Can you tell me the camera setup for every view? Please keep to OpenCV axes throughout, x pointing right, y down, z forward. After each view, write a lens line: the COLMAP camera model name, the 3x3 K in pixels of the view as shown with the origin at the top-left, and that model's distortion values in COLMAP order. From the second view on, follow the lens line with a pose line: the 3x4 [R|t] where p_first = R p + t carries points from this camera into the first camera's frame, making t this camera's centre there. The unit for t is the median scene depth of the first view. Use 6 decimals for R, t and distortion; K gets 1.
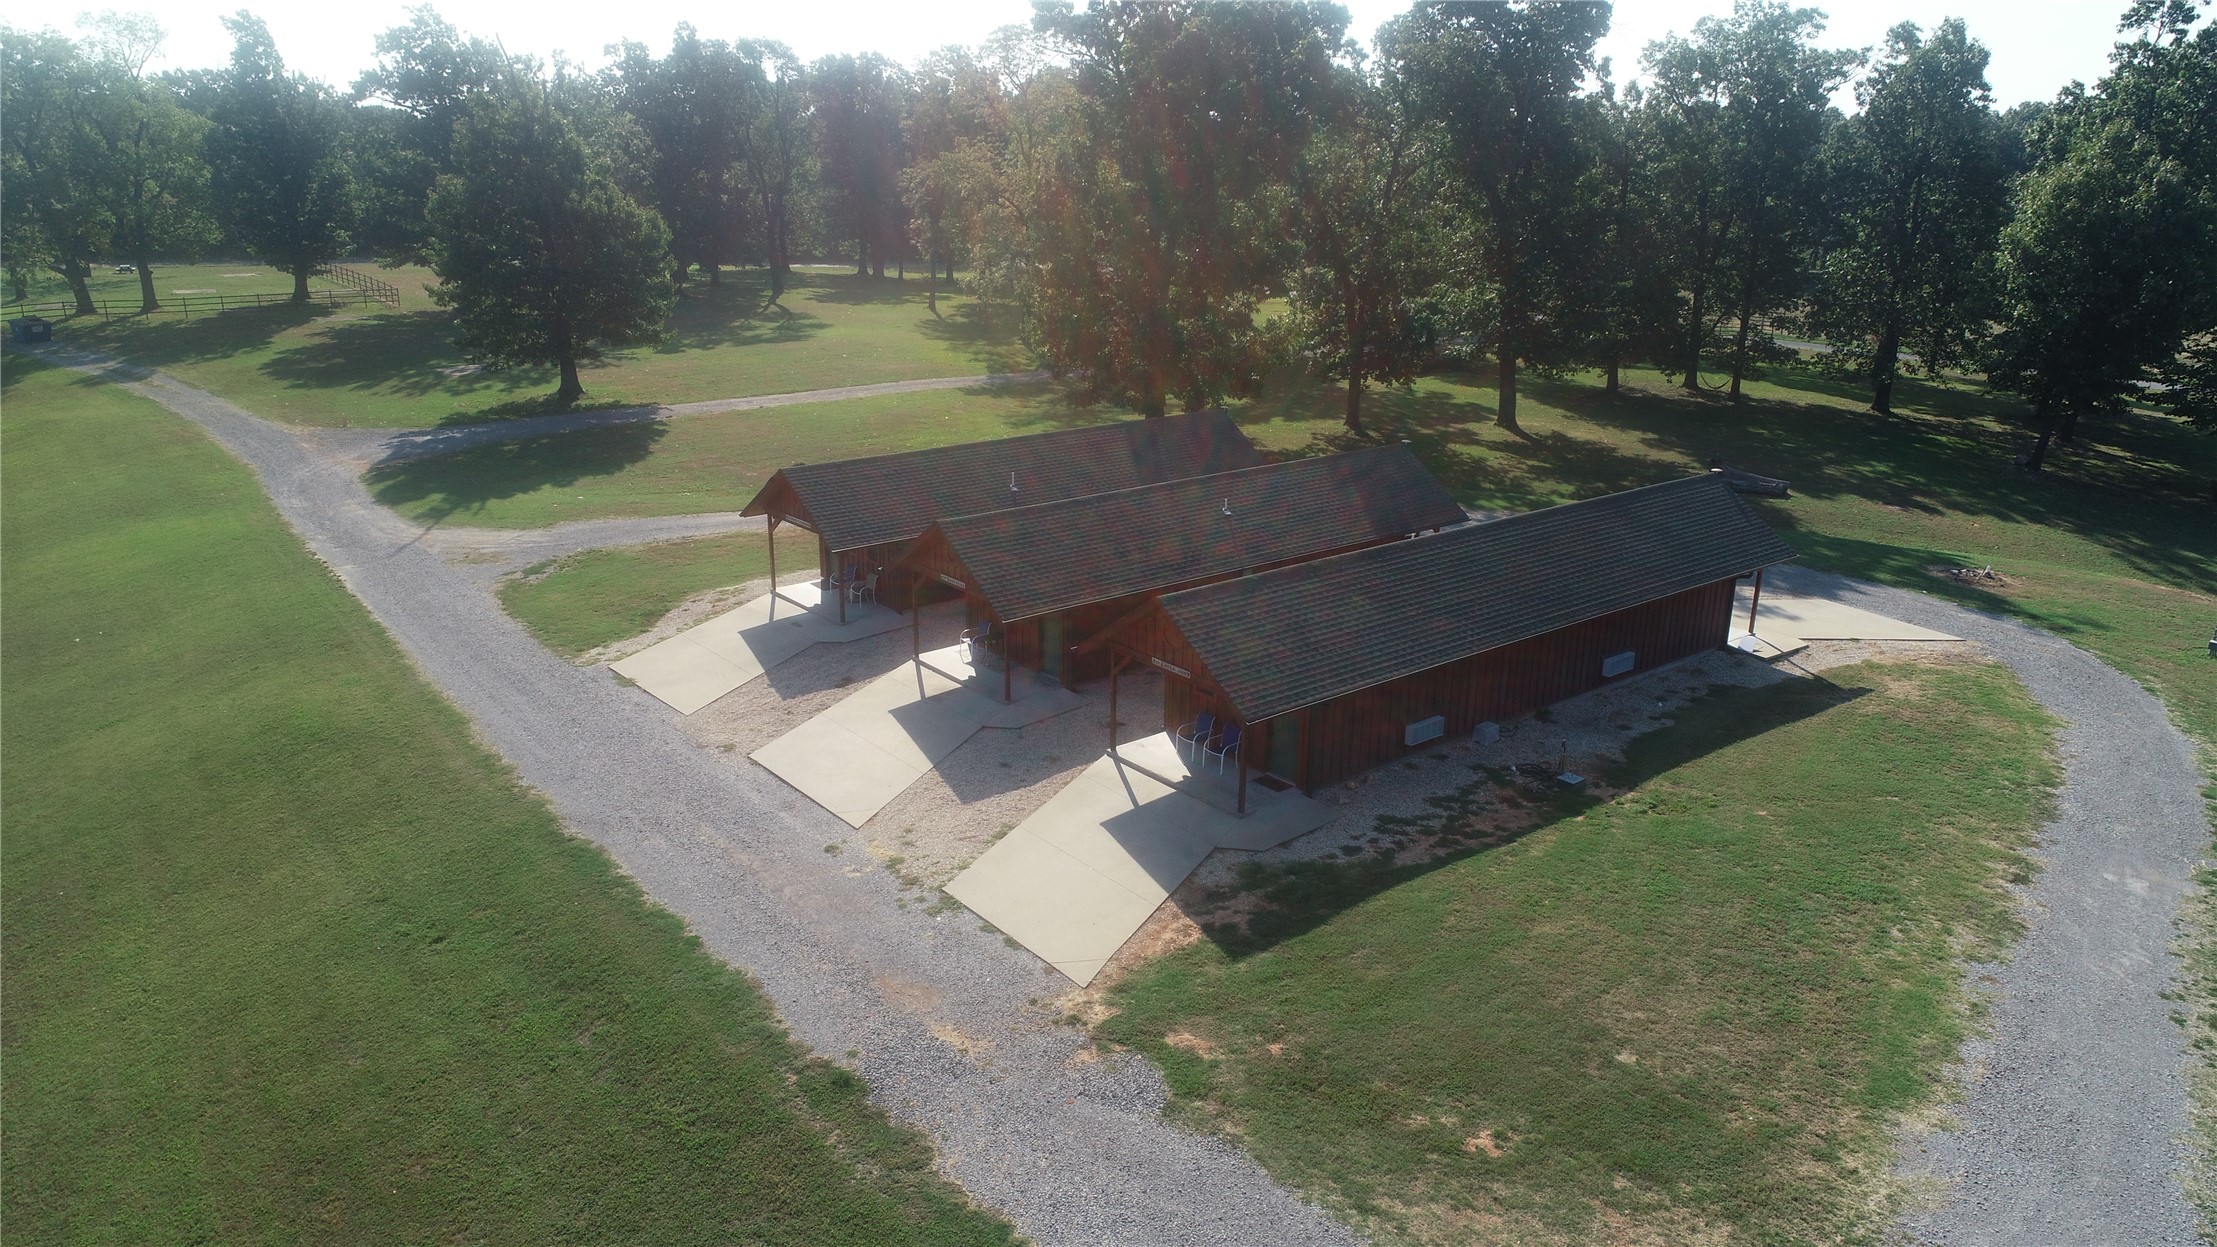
lens RADIAL K [[1488.4, 0, 1114.9], [0, 1488.4, 629.7], [0, 0, 1]] dist [-0.002601, 0.002143]
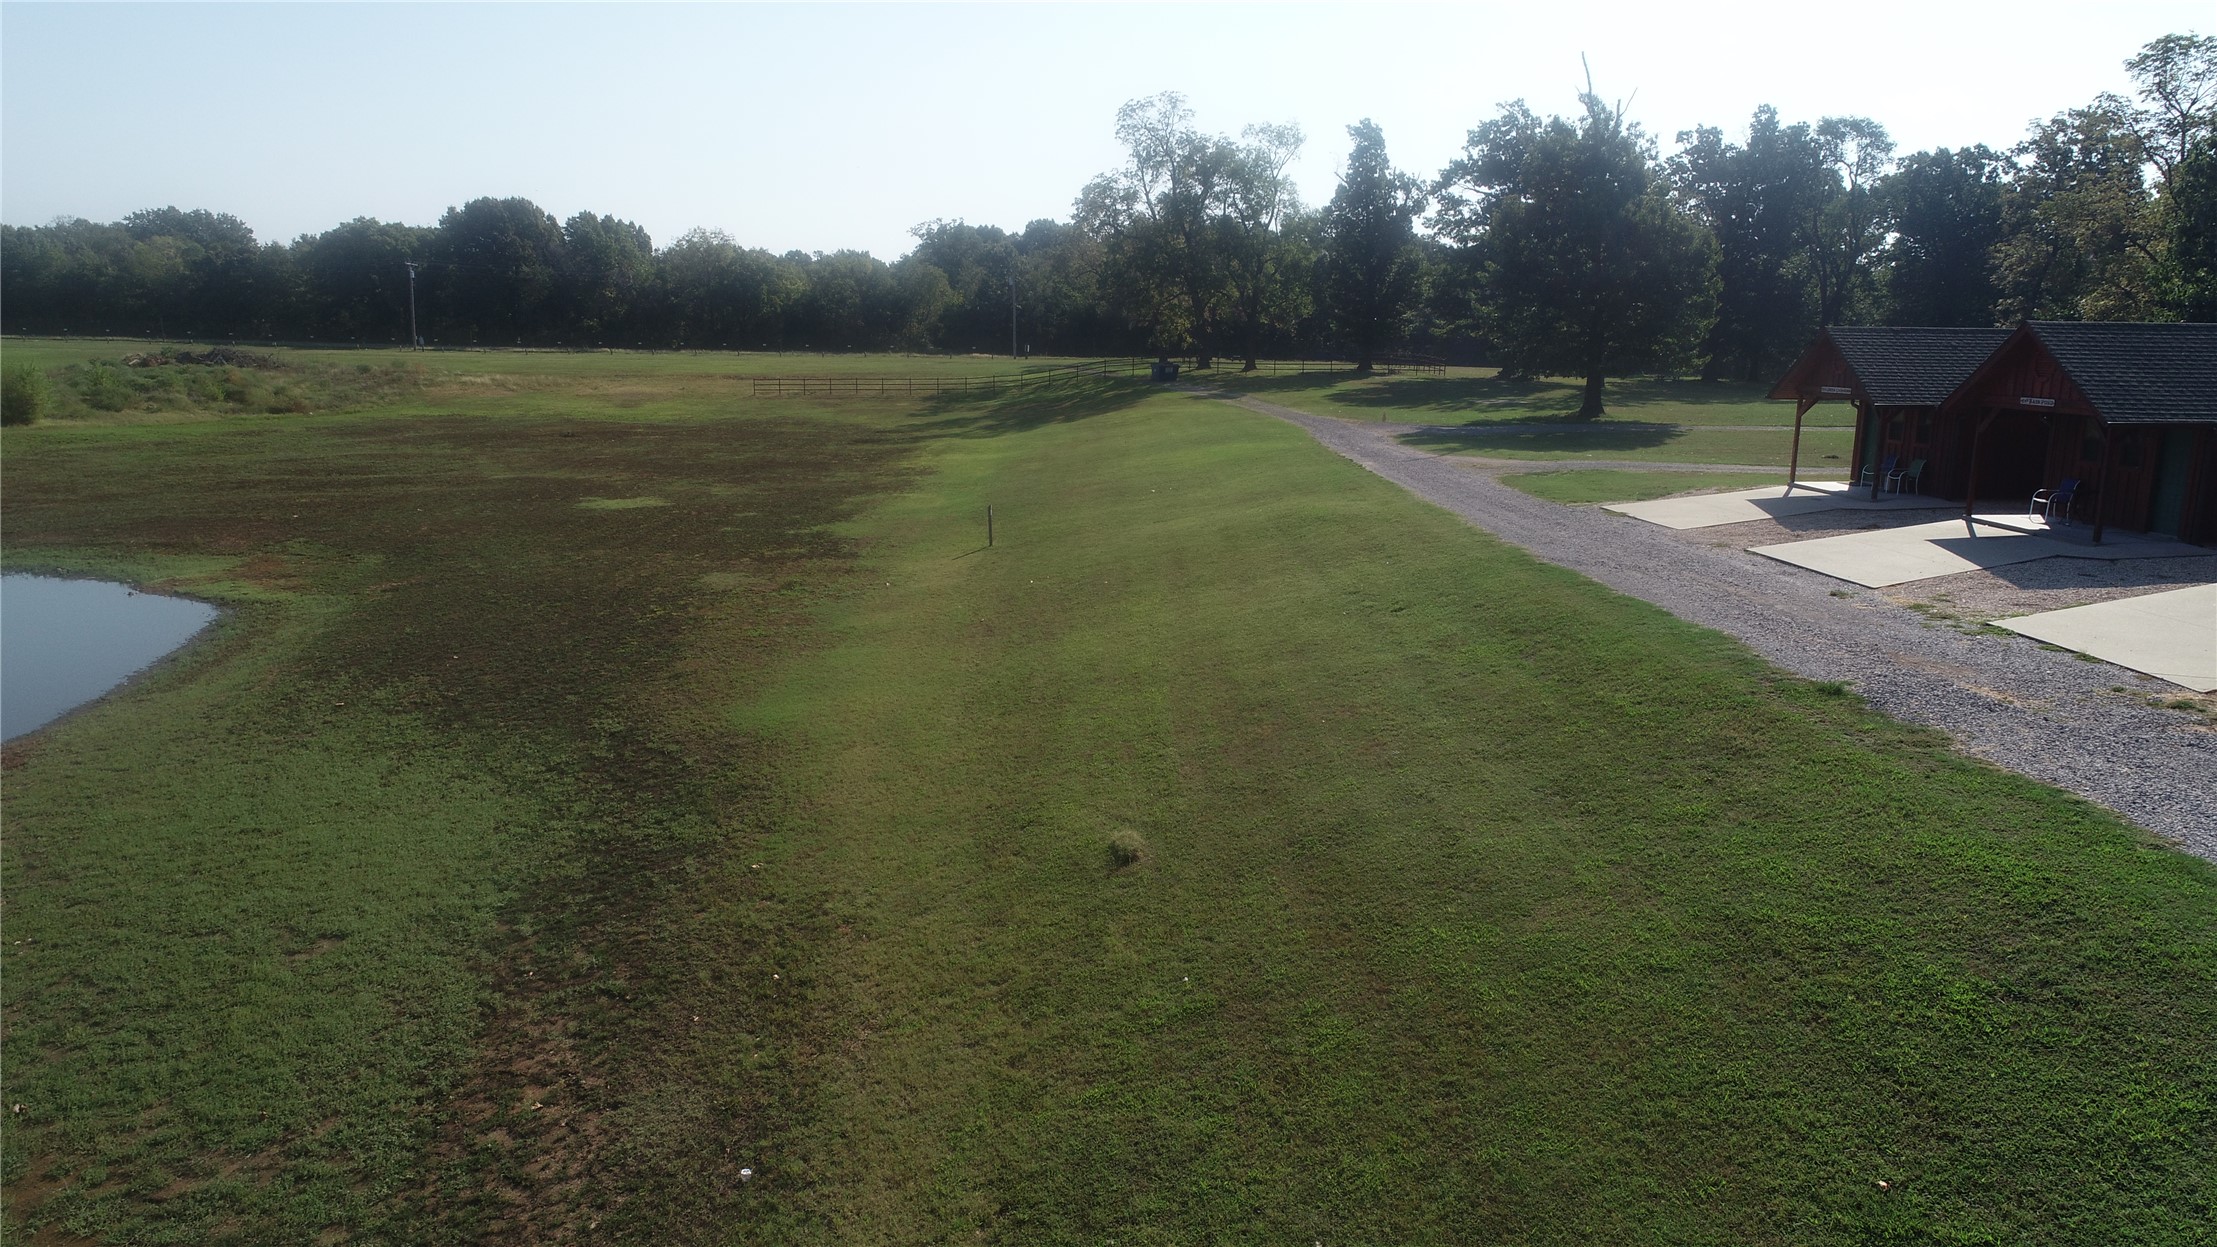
lens RADIAL K [[1488.4, 0, 1107.3], [0, 1488.4, 632.5], [0, 0, 1]] dist [-0.002601, 0.002143]
pose [[0.790810, 0.119177, -0.600347, -0.003421], [-0.190980, 0.979935, -0.057038, 0.111571], [0.581504, 0.159761, 0.797703, 0.033338]]
